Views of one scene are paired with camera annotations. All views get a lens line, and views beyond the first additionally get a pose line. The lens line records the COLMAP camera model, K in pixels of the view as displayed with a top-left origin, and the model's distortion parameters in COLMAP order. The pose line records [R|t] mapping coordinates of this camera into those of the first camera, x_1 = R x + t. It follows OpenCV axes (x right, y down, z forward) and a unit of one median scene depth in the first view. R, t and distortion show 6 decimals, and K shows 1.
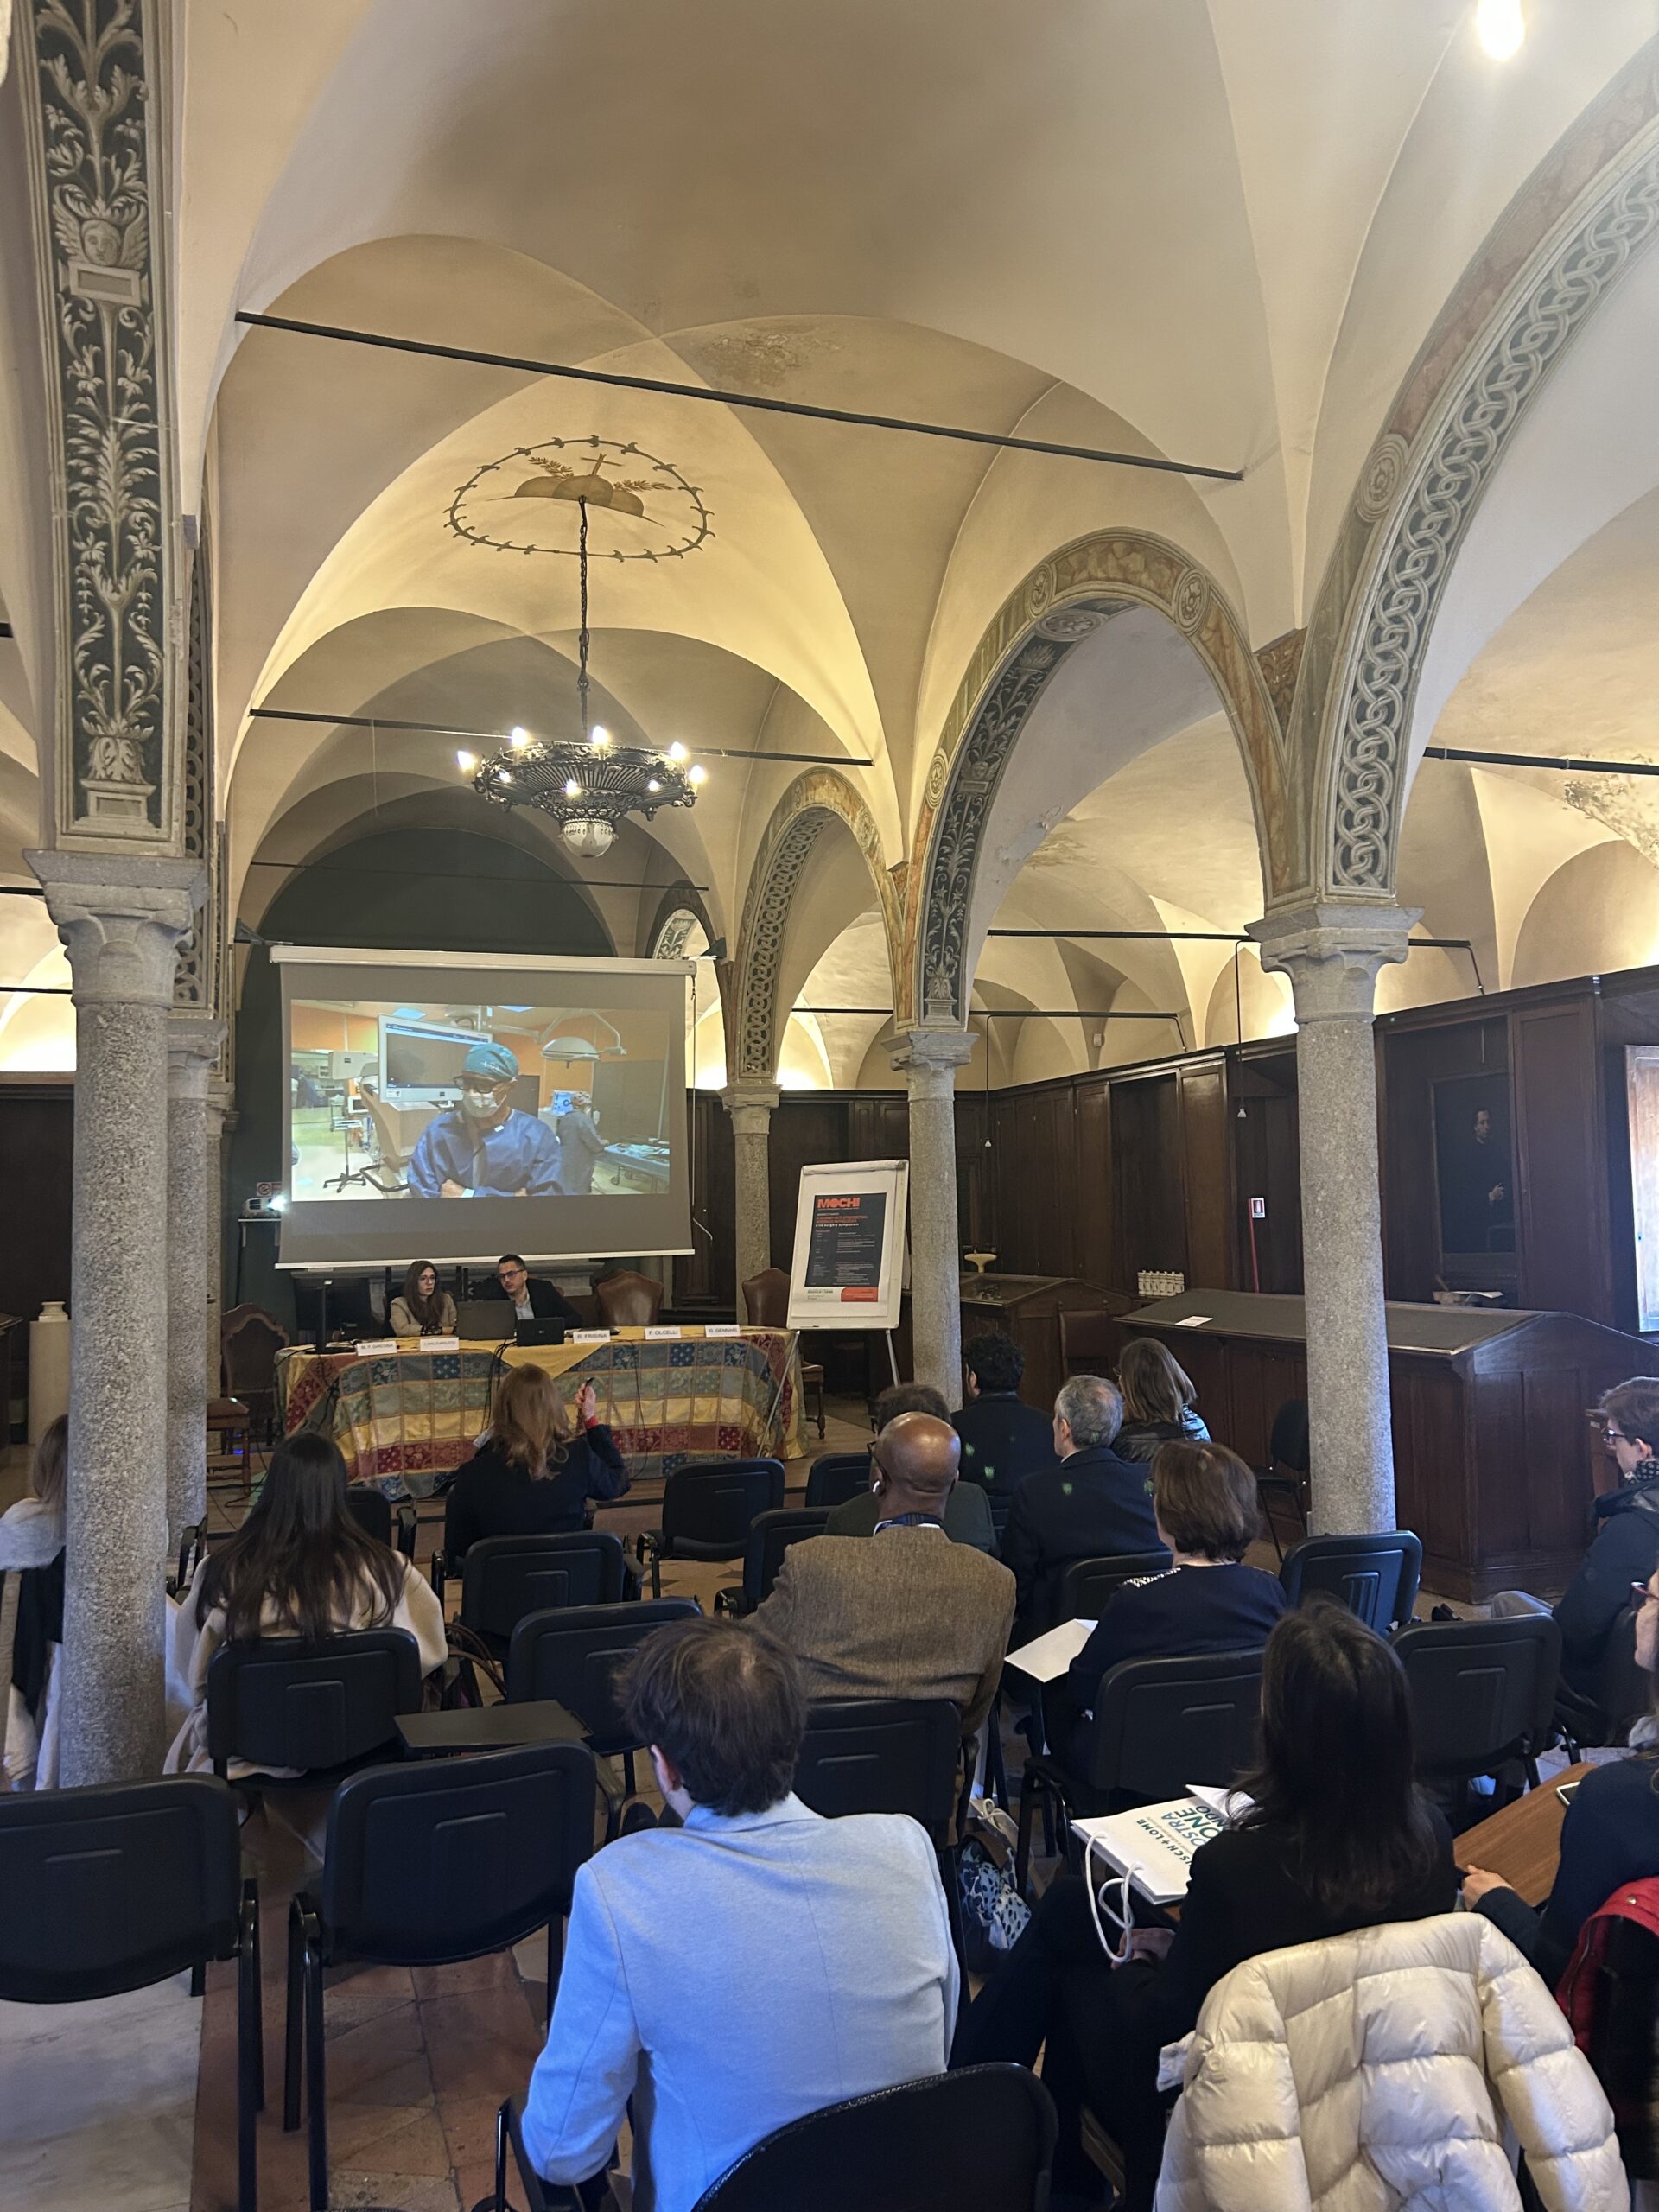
lens RADIAL K [[1671.0, 0, 830.8], [0, 1671.0, 1102.9], [0, 0, 1]] dist [0.055991, -0.031363]
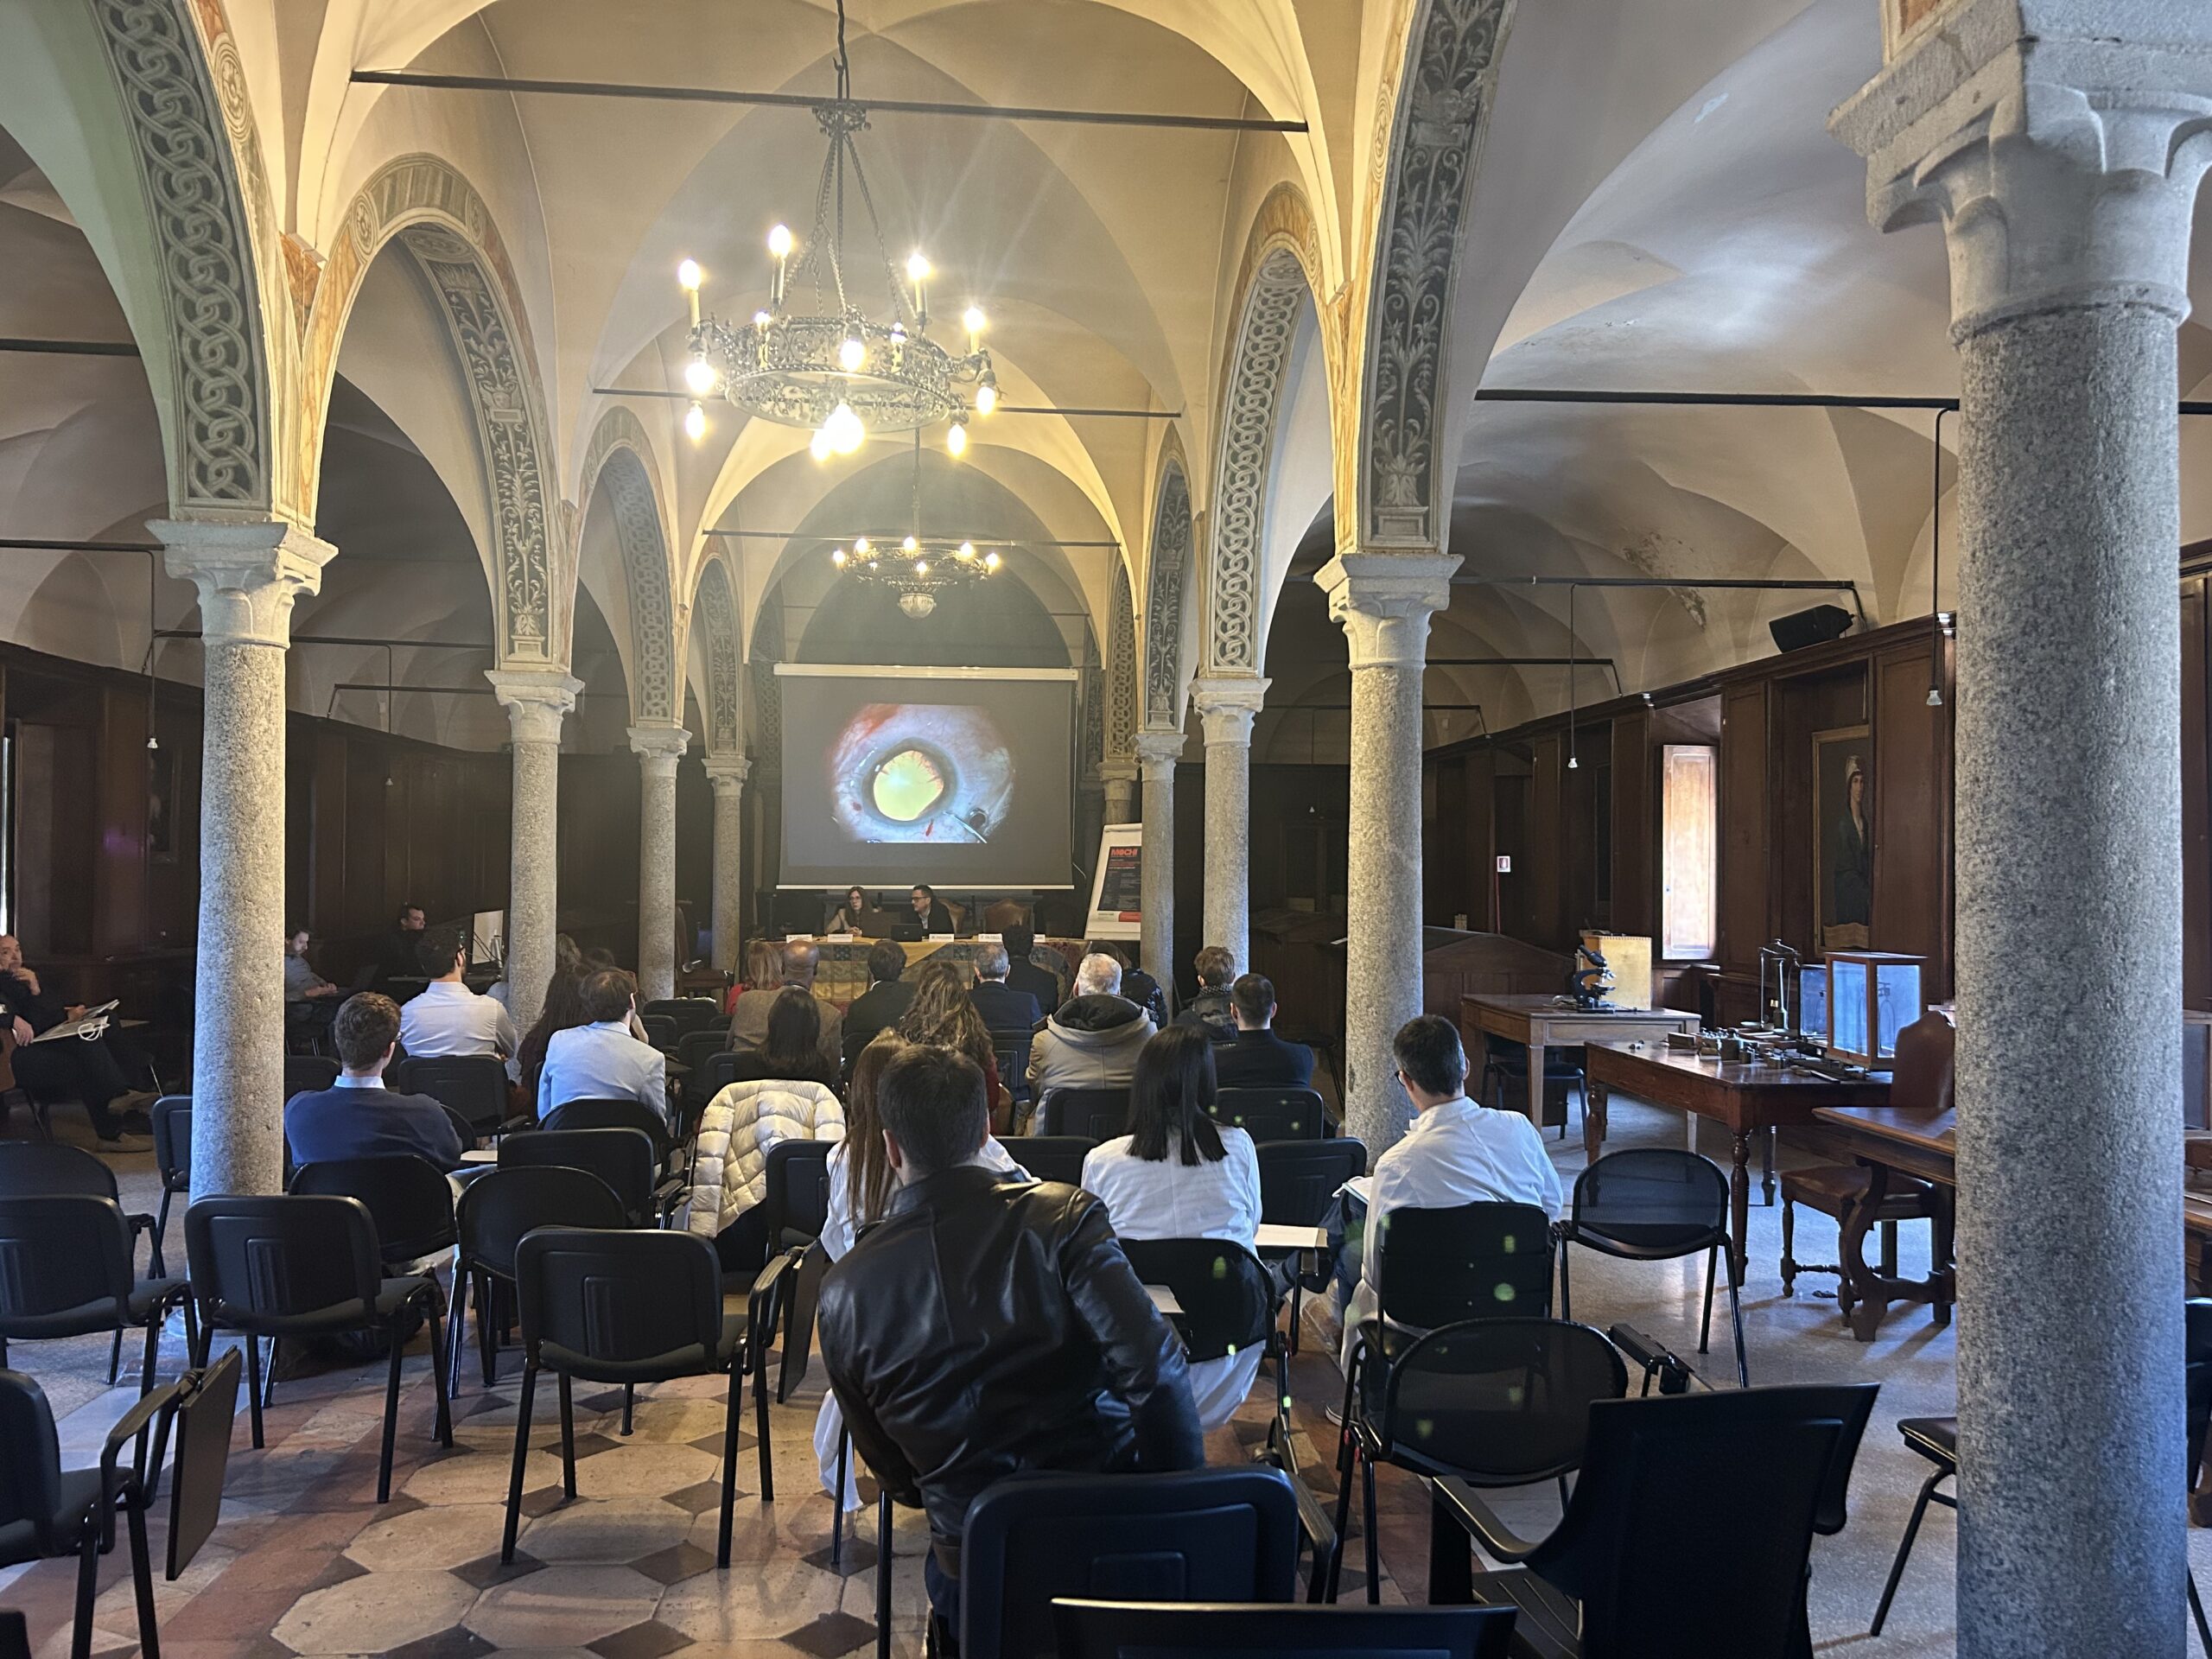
lens RADIAL K [[1671.0, 0, 1104.7], [0, 1671.0, 840.0], [0, 0, 1]] dist [0.055991, -0.031363]
pose [[0.968594, 0.021959, -0.247675, 0.615410], [-0.009407, 0.998616, 0.051751, -0.041446], [0.248469, -0.047796, 0.967460, -0.660010]]
